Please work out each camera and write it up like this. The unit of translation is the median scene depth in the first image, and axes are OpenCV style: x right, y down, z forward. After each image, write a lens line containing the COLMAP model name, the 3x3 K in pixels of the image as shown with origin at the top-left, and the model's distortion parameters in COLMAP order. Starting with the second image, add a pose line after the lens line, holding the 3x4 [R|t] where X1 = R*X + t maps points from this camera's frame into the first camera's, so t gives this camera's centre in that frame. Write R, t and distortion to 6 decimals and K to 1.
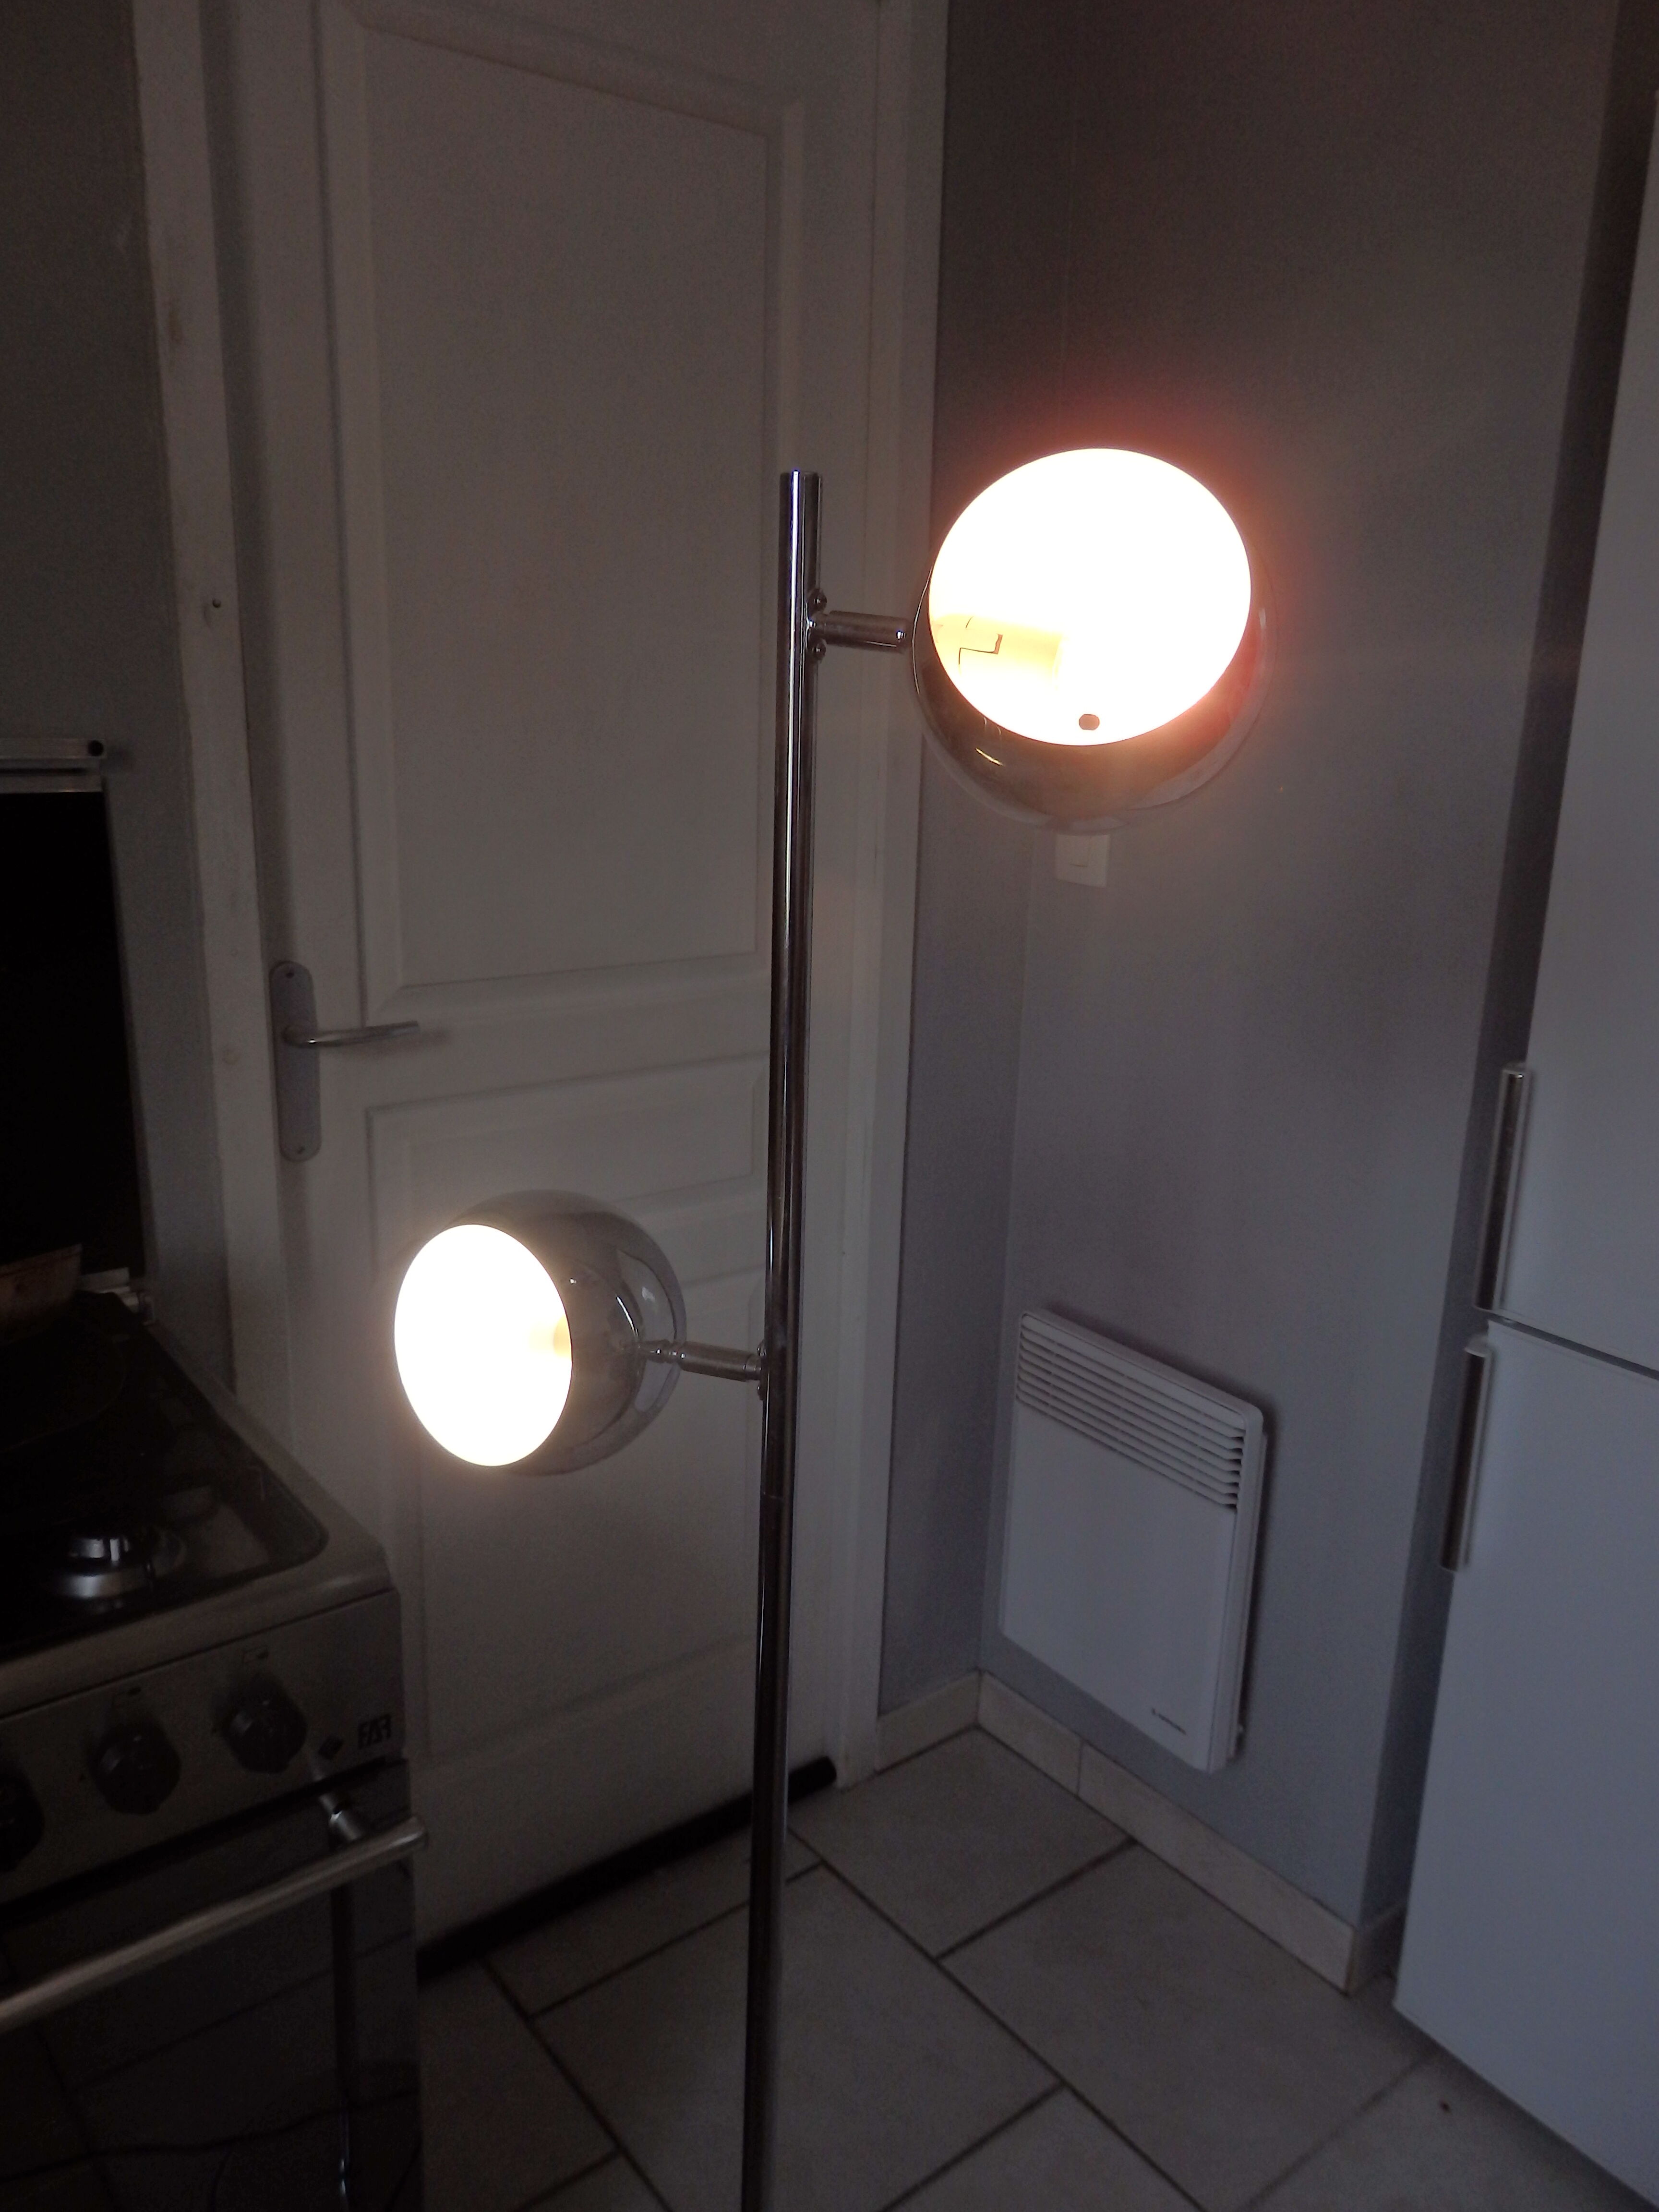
lens RADIAL K [[1693.8, 0, 845.9], [0, 1693.8, 1114.7], [0, 0, 1]] dist [0.006595, 0.017662]
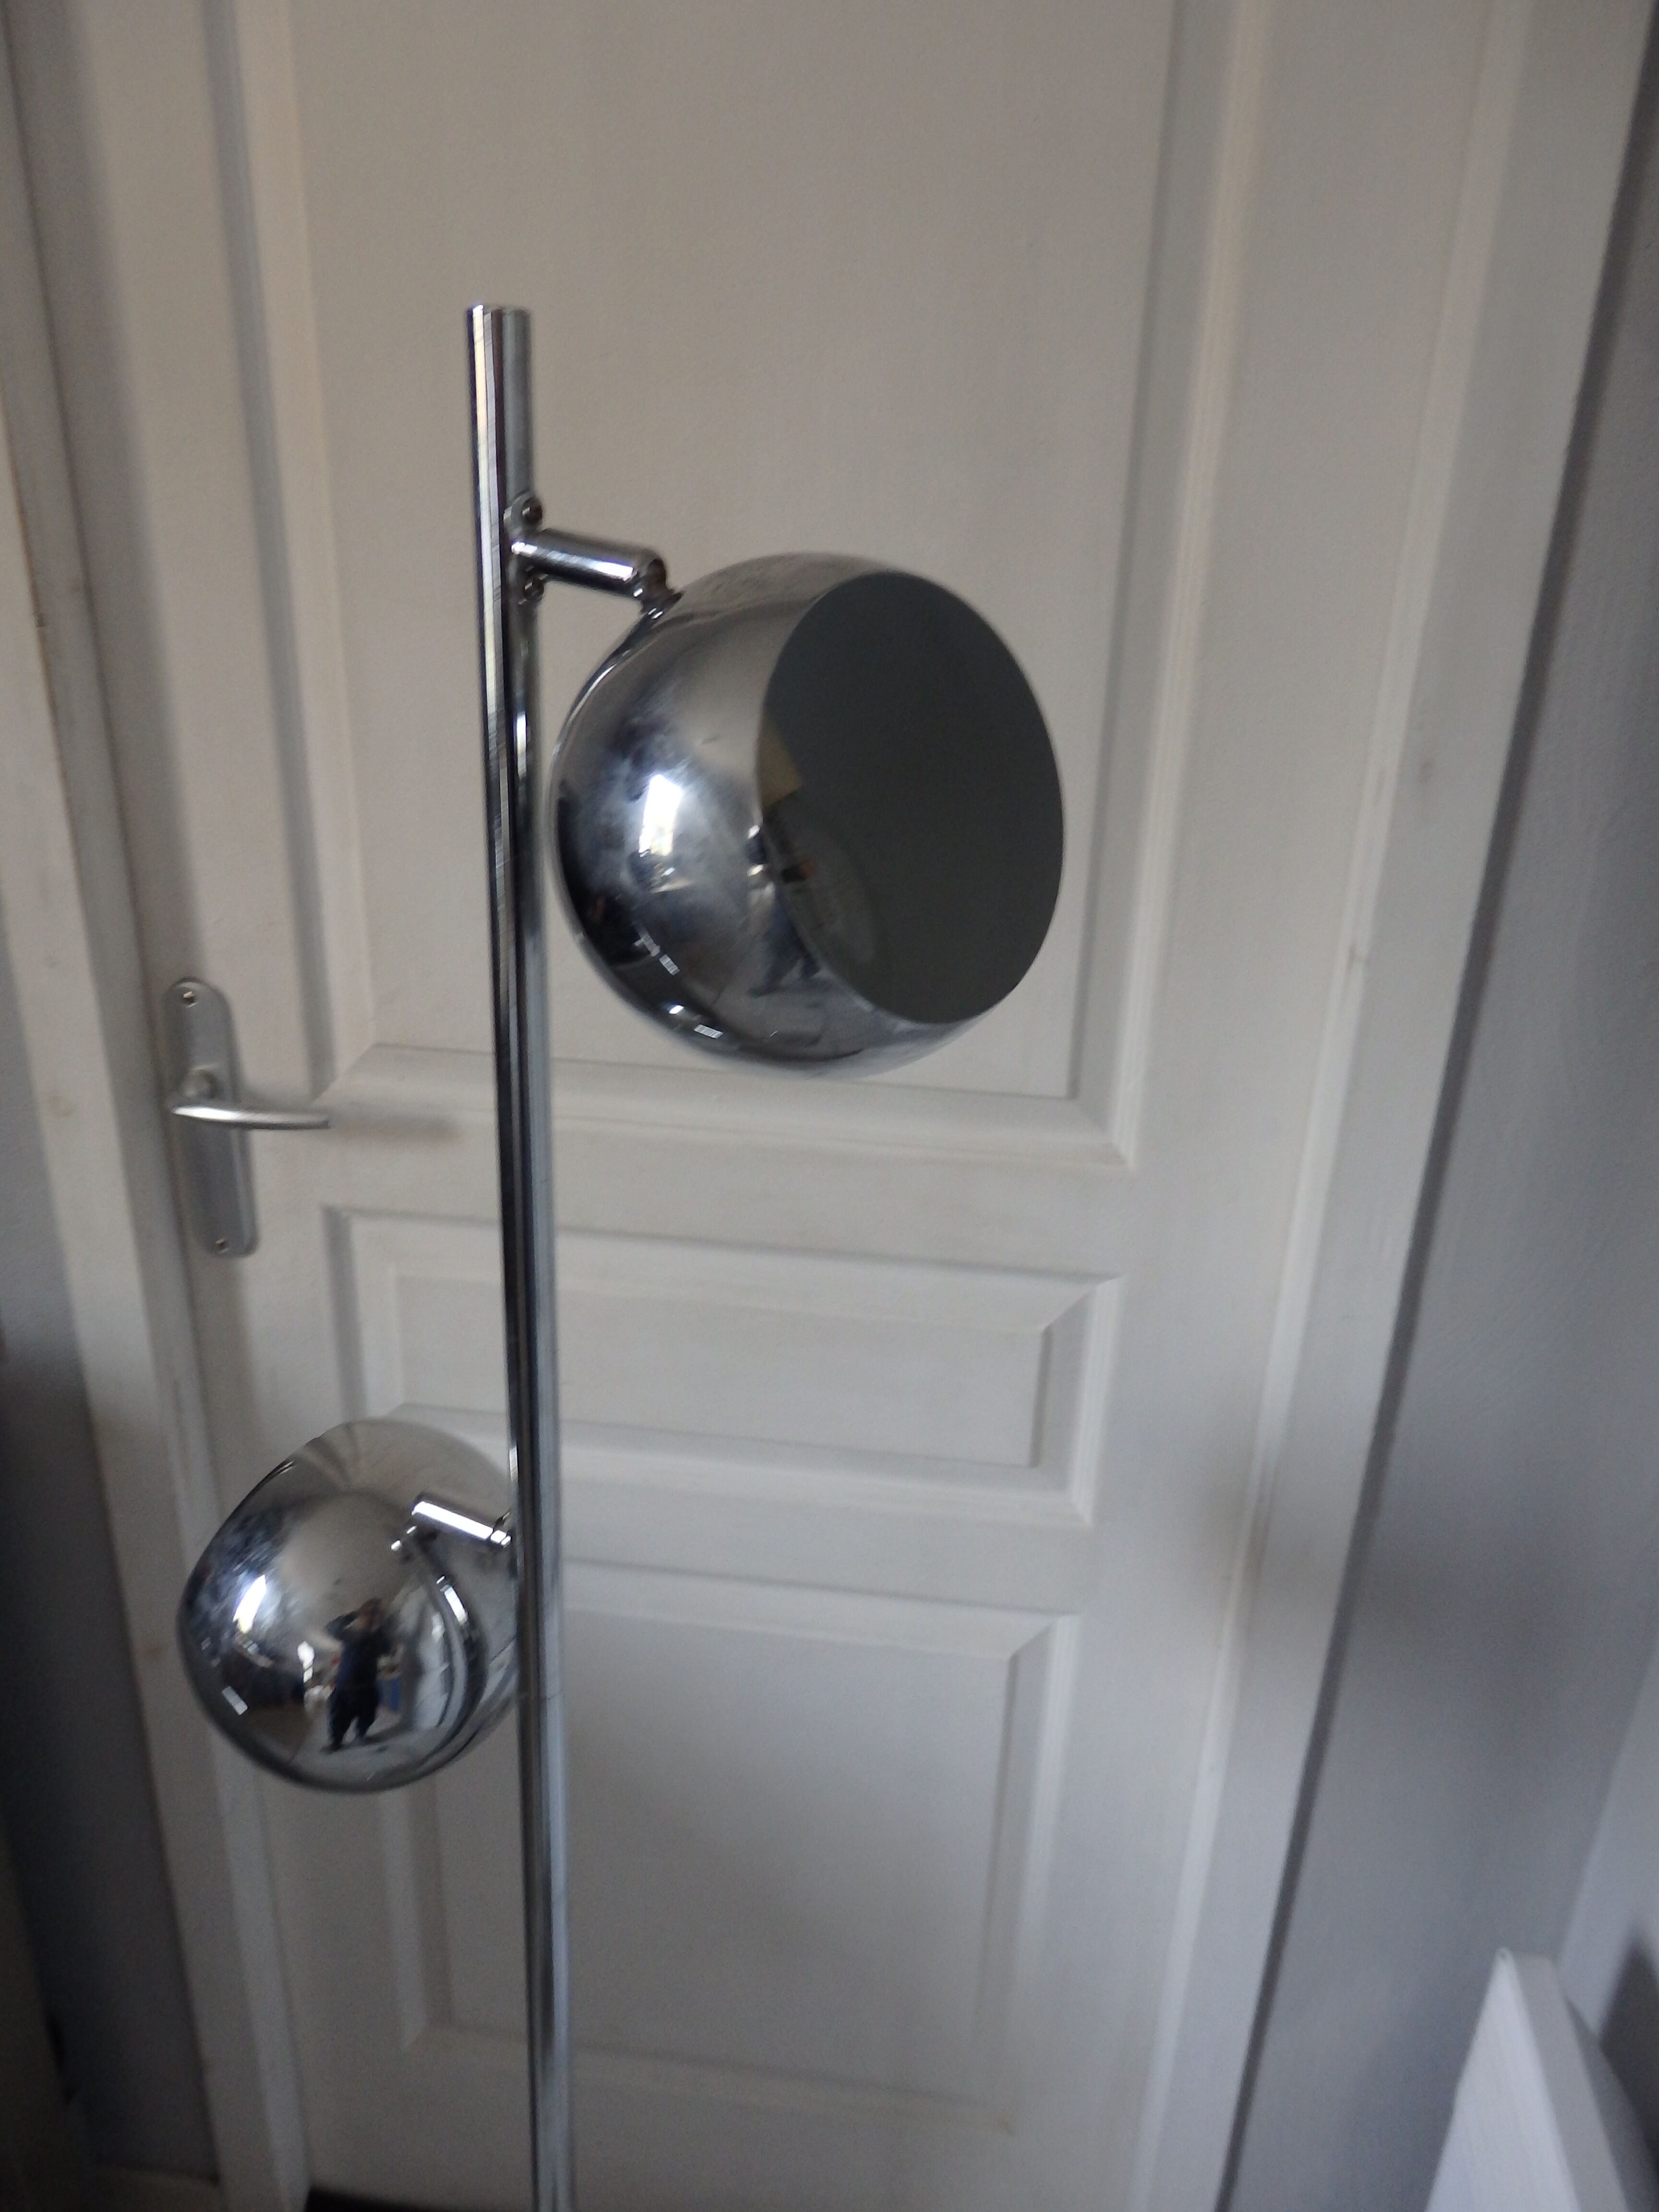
lens RADIAL K [[1693.8, 0, 821.9], [0, 1693.8, 1121.0], [0, 0, 1]] dist [0.006595, 0.017662]
pose [[0.689924, 0.290928, -0.662846, 0.285984], [-0.192728, 0.956457, 0.219195, -0.224318], [0.697754, -0.023479, 0.715953, 0.683617]]
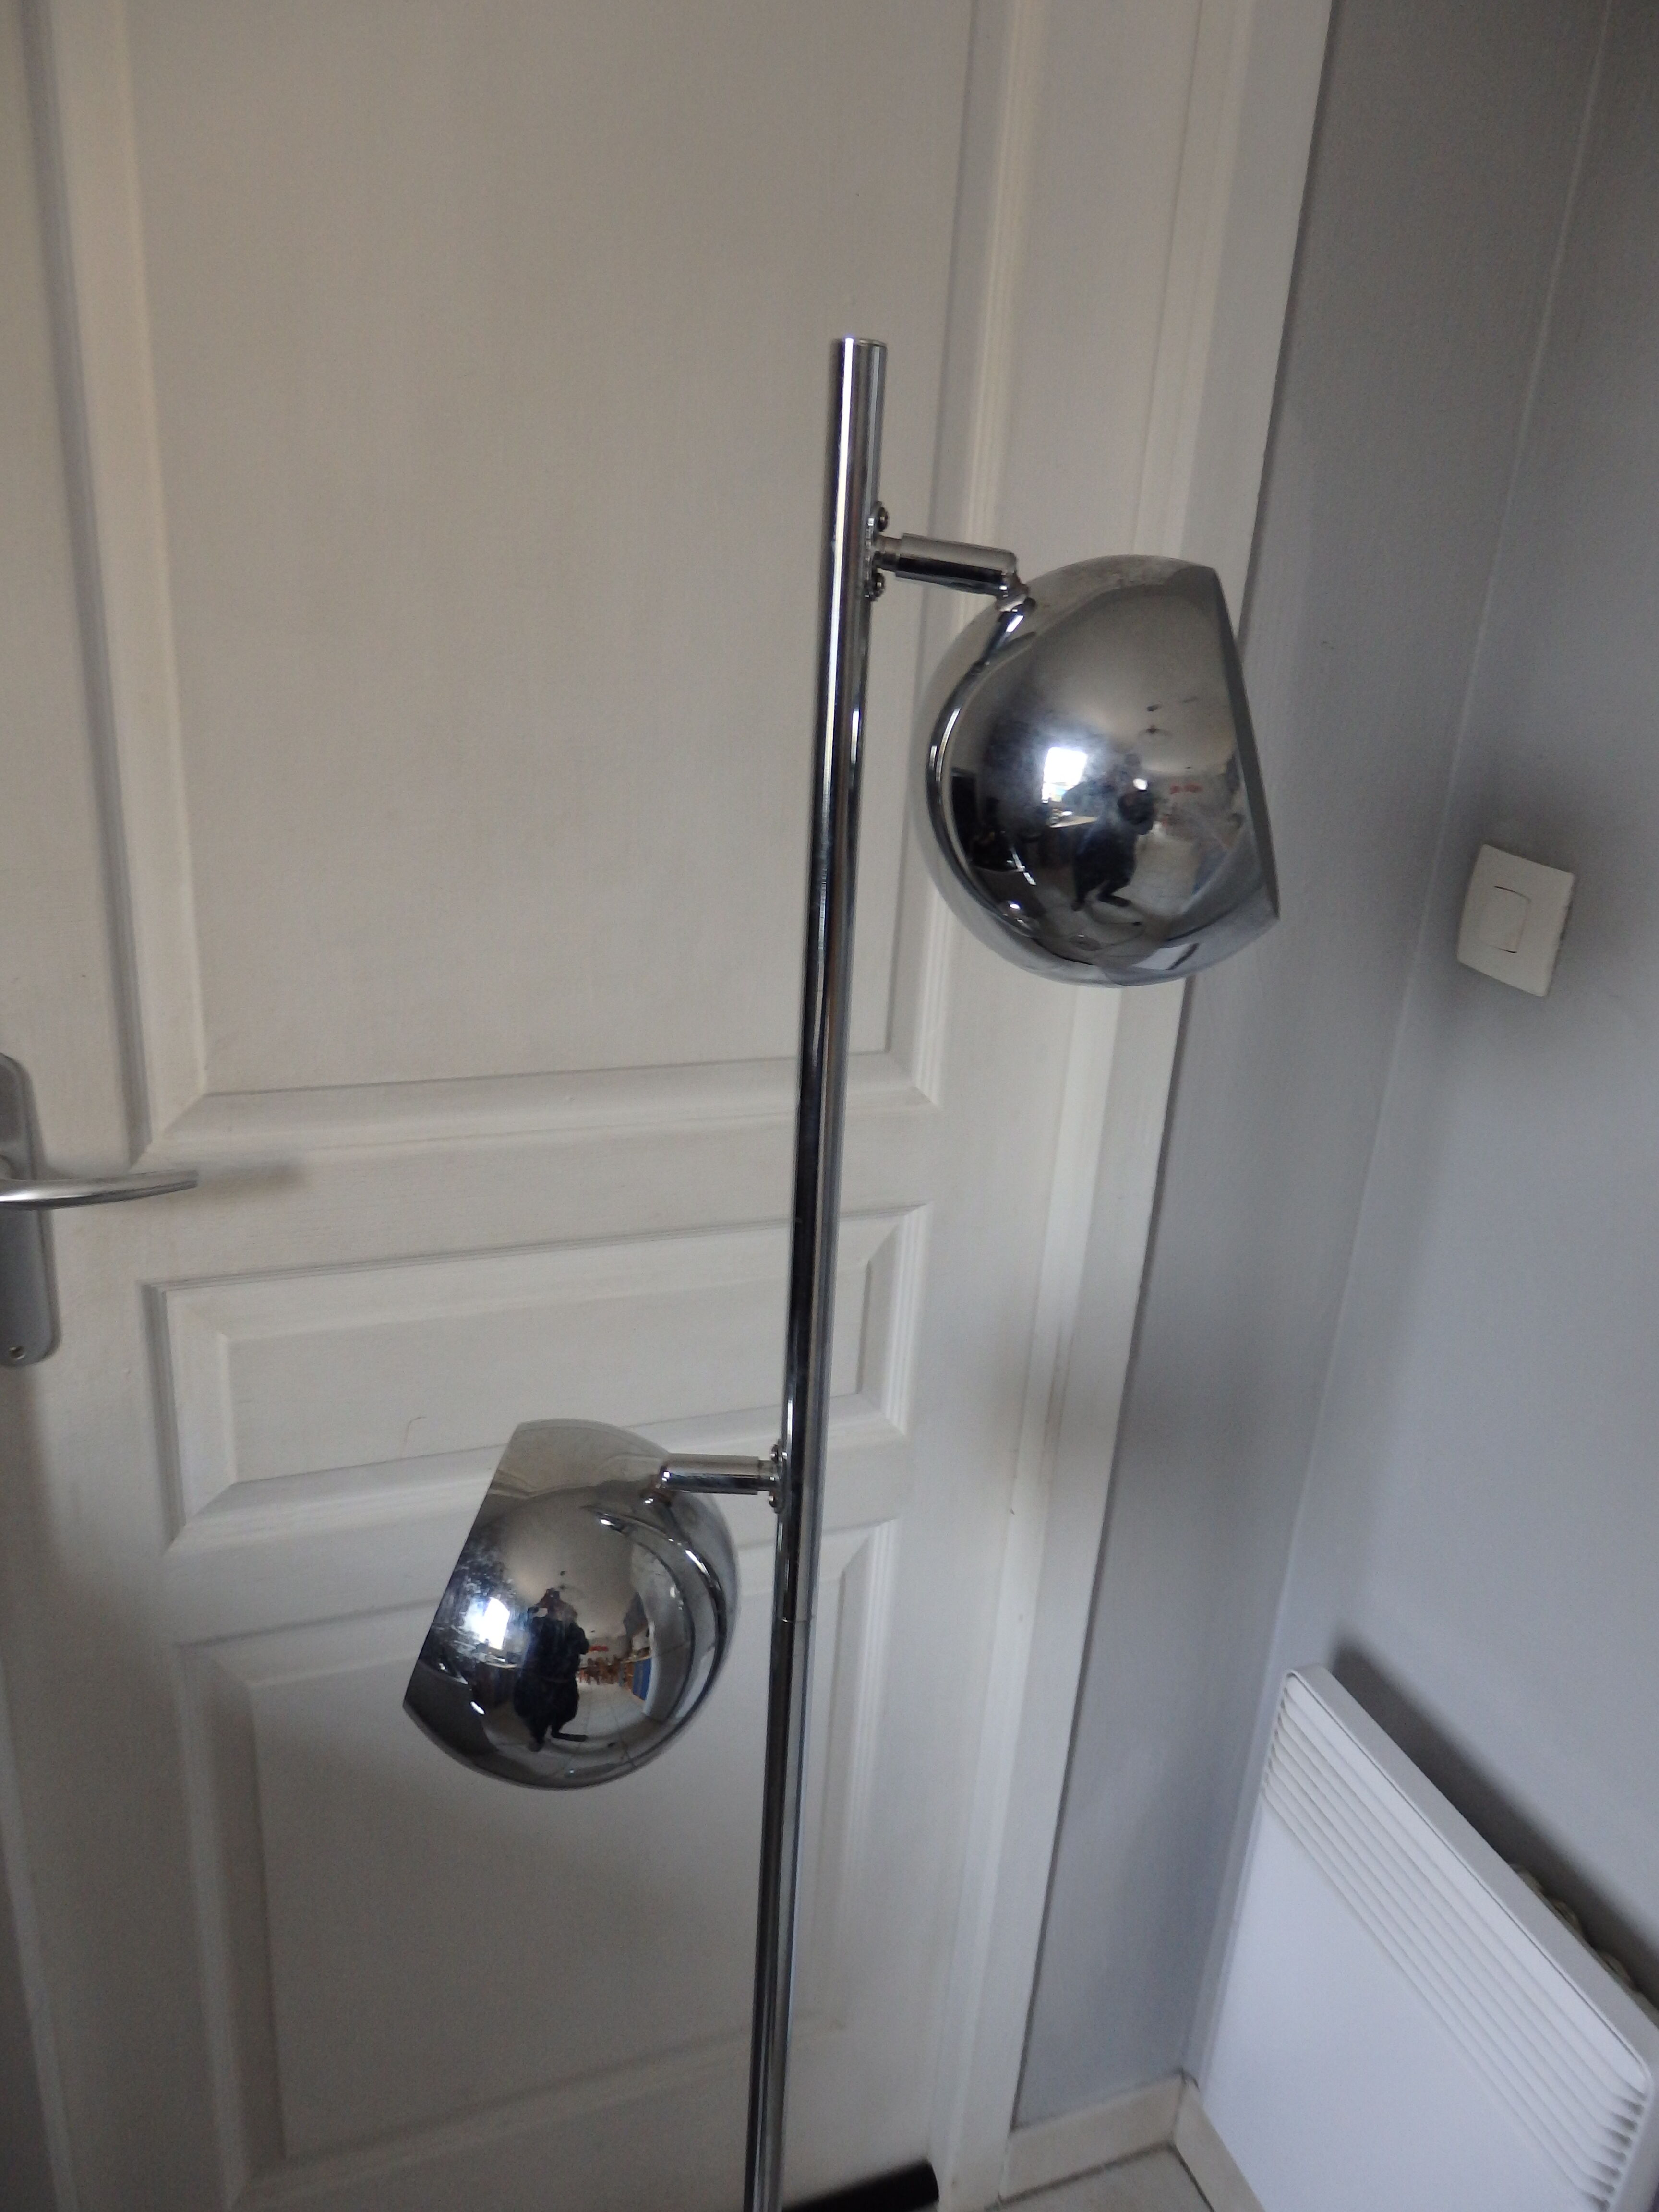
lens RADIAL K [[1693.8, 0, 858.5], [0, 1693.8, 1125.8], [0, 0, 1]] dist [0.006595, 0.017662]
pose [[0.955887, 0.142815, -0.256677, 0.110380], [-0.116075, 0.986379, 0.116551, -0.164487], [0.269826, -0.081616, 0.959444, 0.508794]]
